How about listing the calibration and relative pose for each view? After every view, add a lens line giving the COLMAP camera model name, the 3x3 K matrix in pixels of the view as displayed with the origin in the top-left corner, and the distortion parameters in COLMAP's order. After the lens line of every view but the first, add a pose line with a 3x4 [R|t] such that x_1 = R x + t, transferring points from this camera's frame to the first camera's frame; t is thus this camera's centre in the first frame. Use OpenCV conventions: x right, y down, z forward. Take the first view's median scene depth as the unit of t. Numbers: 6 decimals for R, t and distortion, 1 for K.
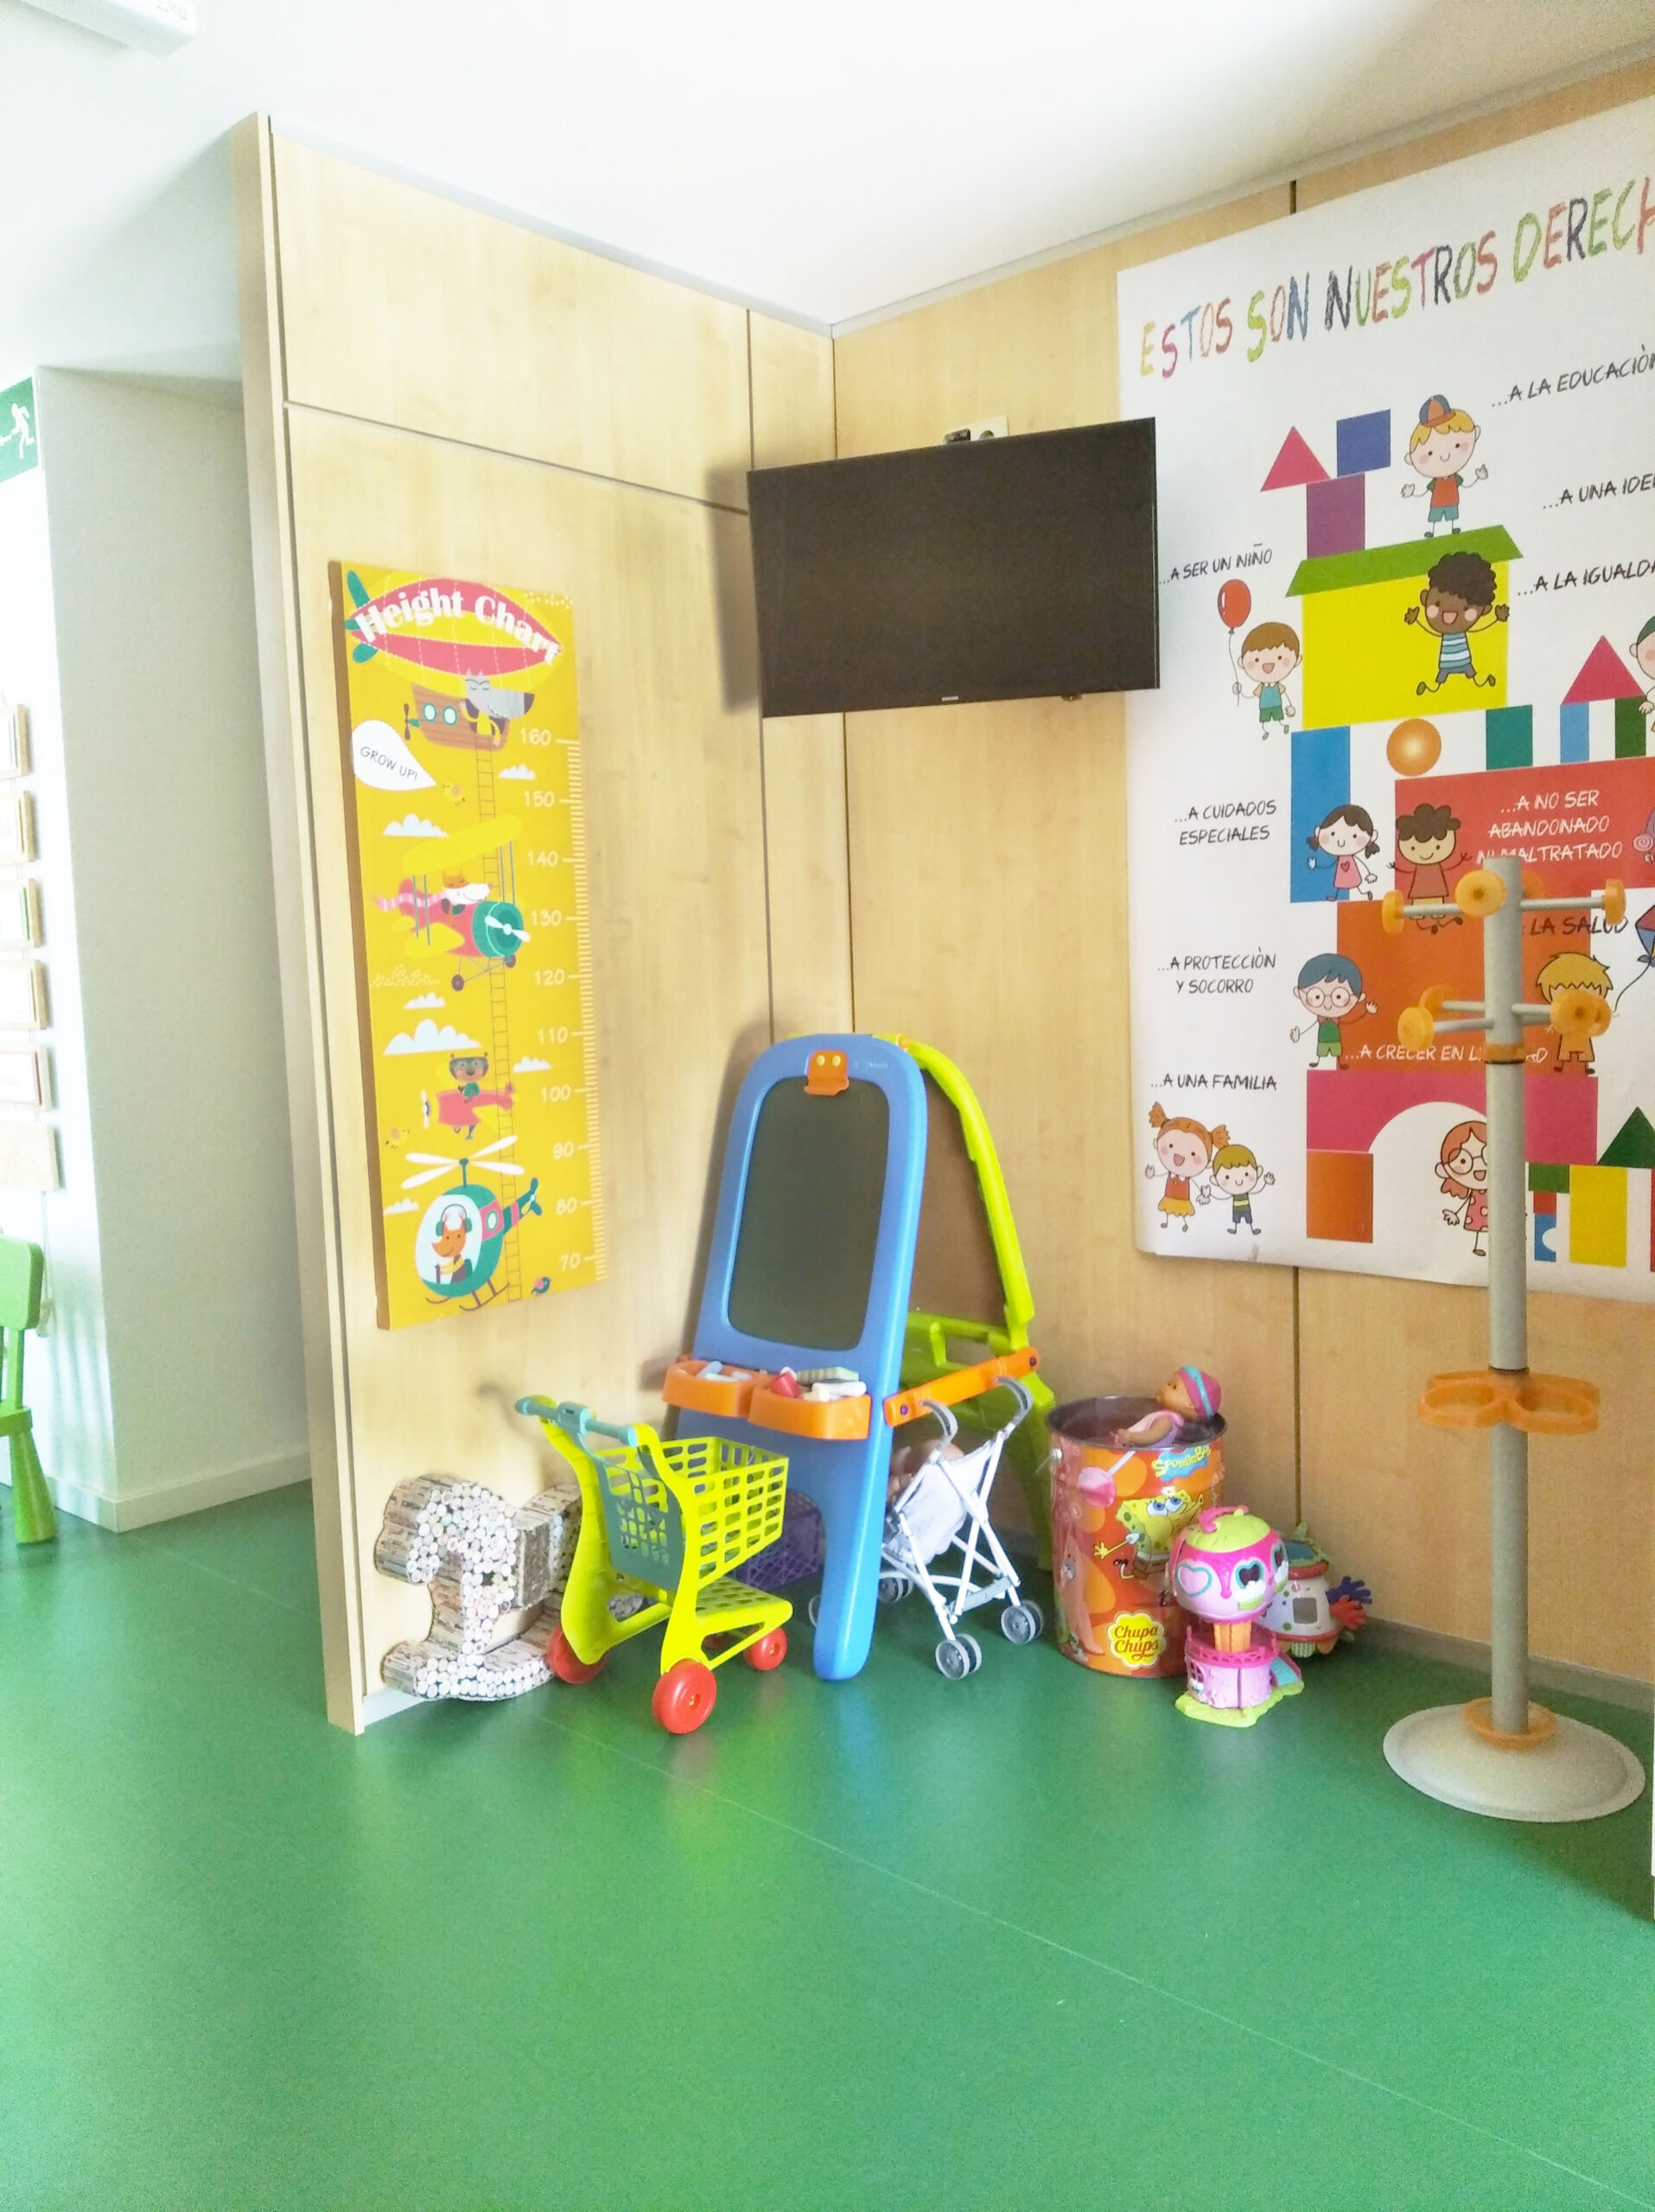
lens RADIAL K [[1731.3, 0, 827.5], [0, 1731.3, 1106.0], [0, 0, 1]] dist [0.040702, -0.000585]
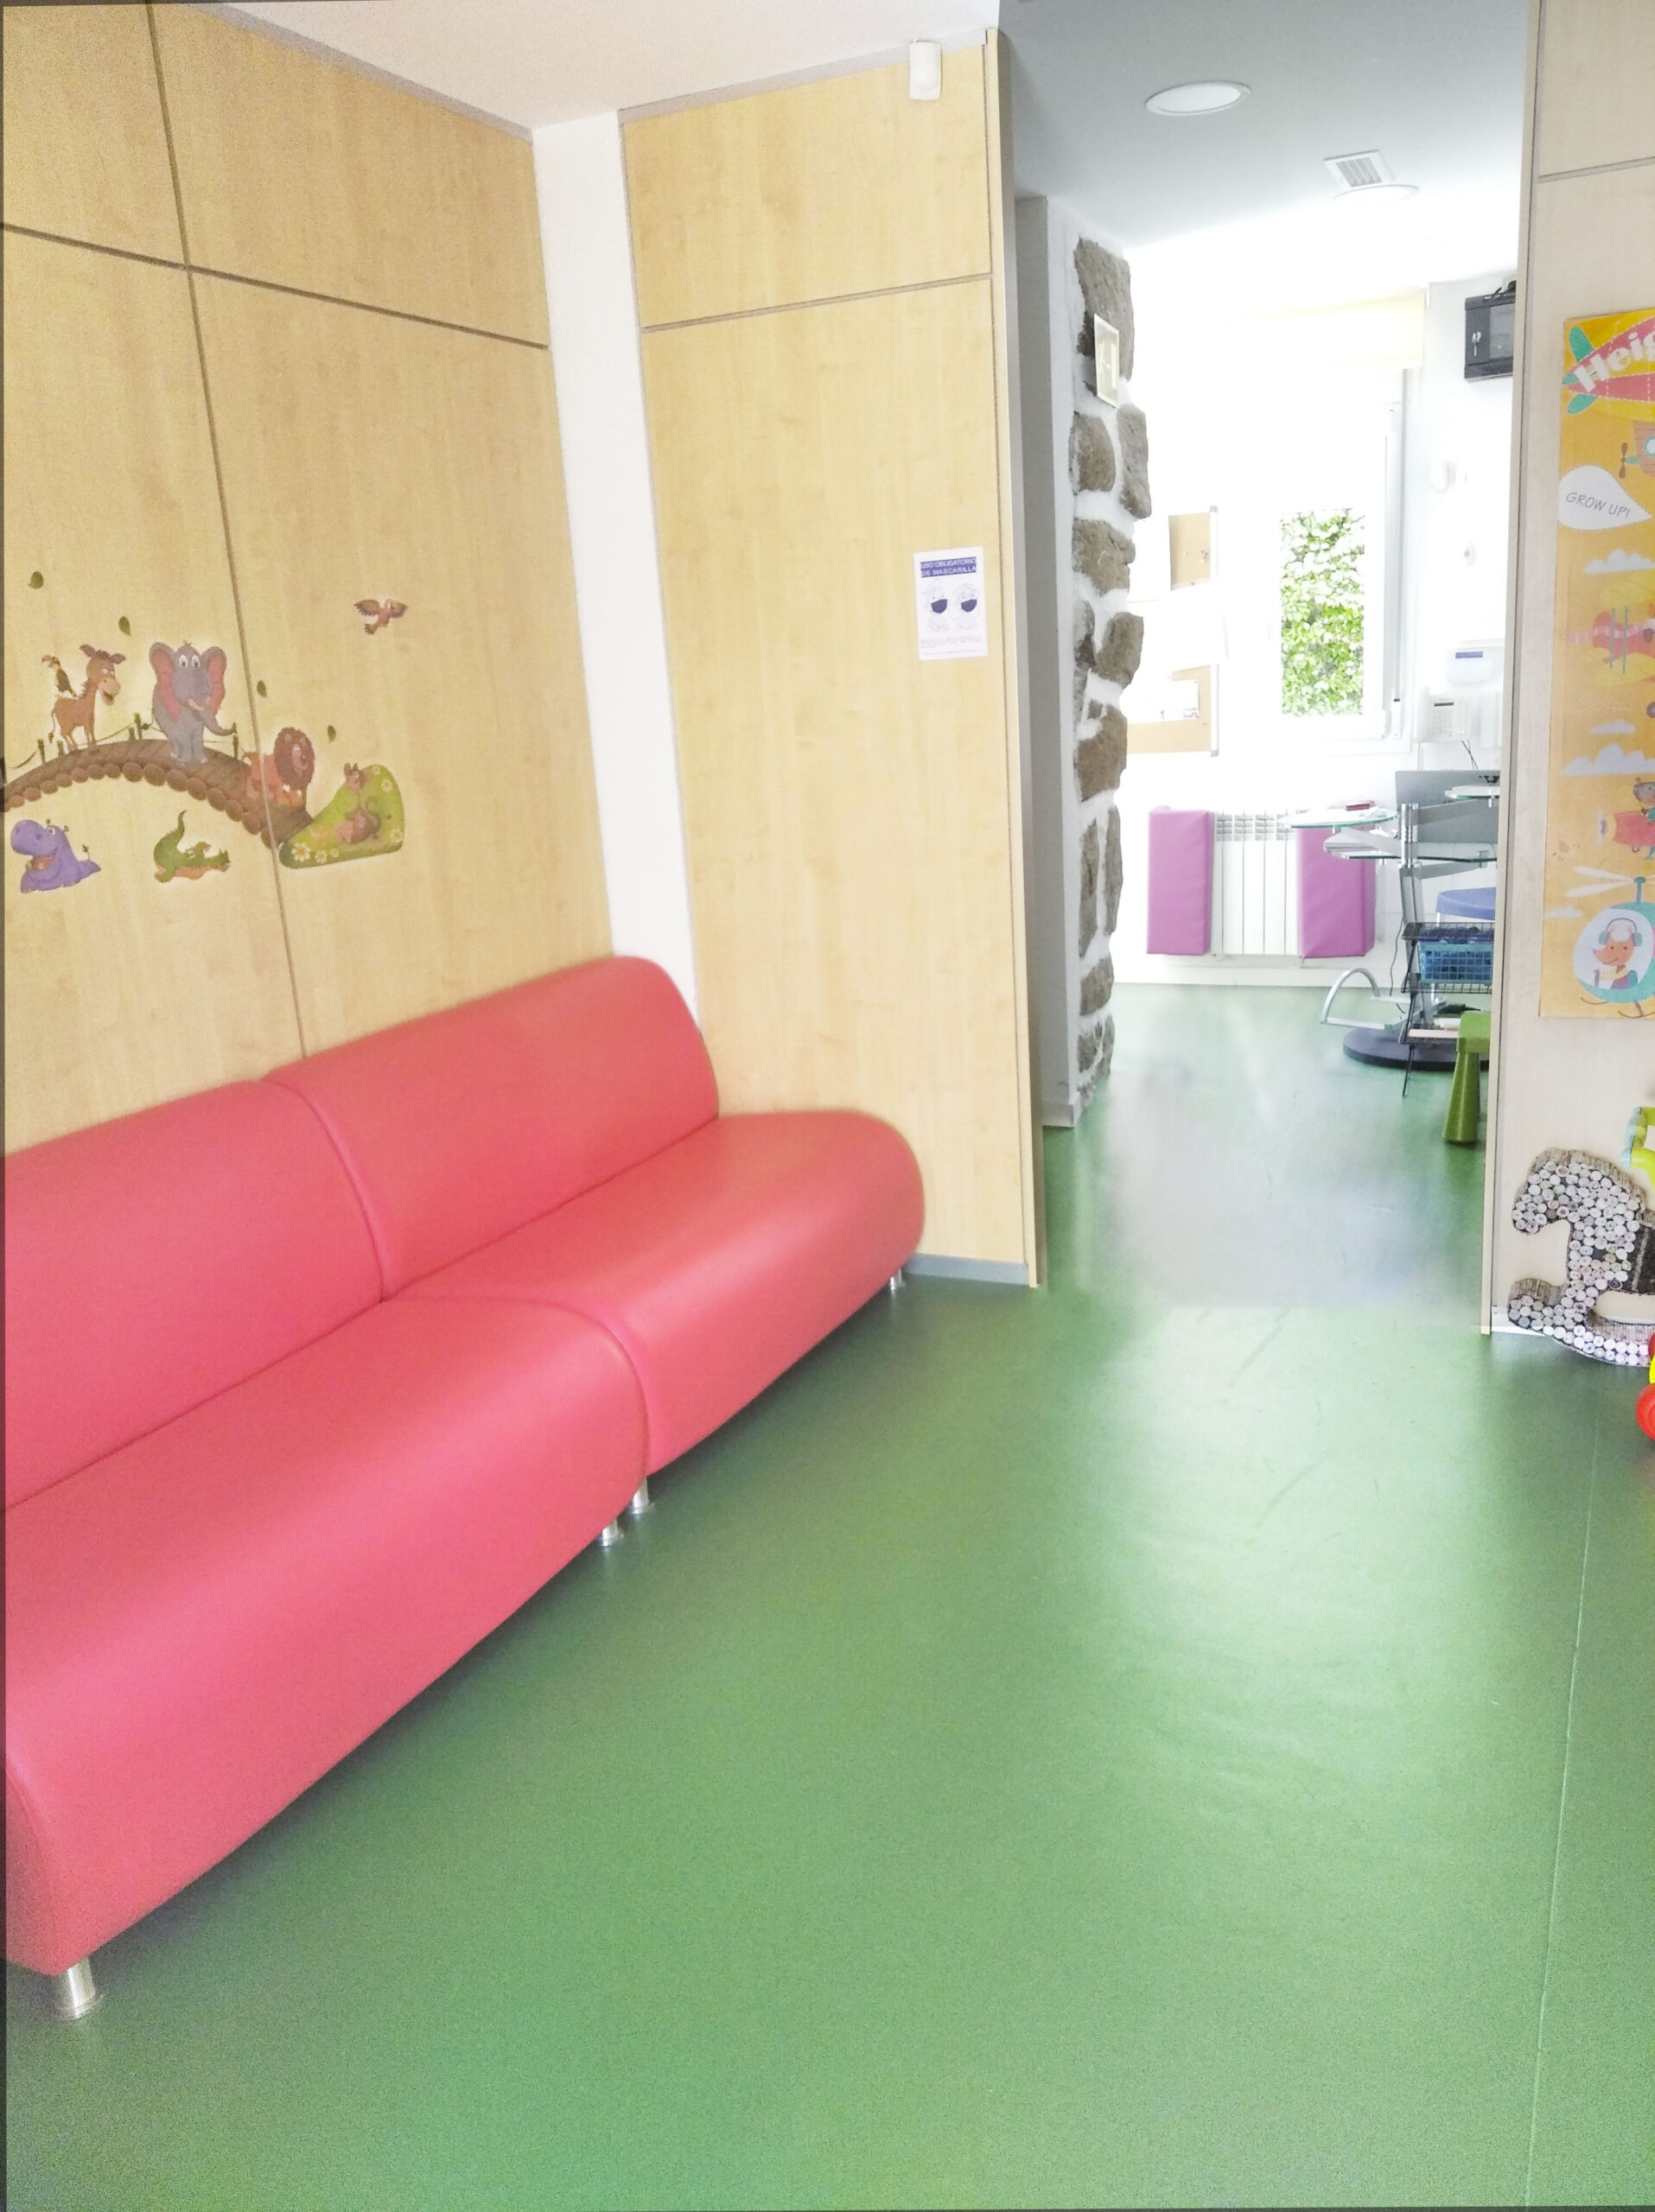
lens RADIAL K [[1773.3, 0, 827.5], [0, 1773.3, 1106.0], [0, 0, 1]] dist [0.001331, 0.000525]
pose [[0.284080, 0.244187, -0.927185, 0.713414], [-0.035172, 0.969029, 0.244431, -0.084566], [0.958155, -0.036827, 0.283870, 0.205089]]
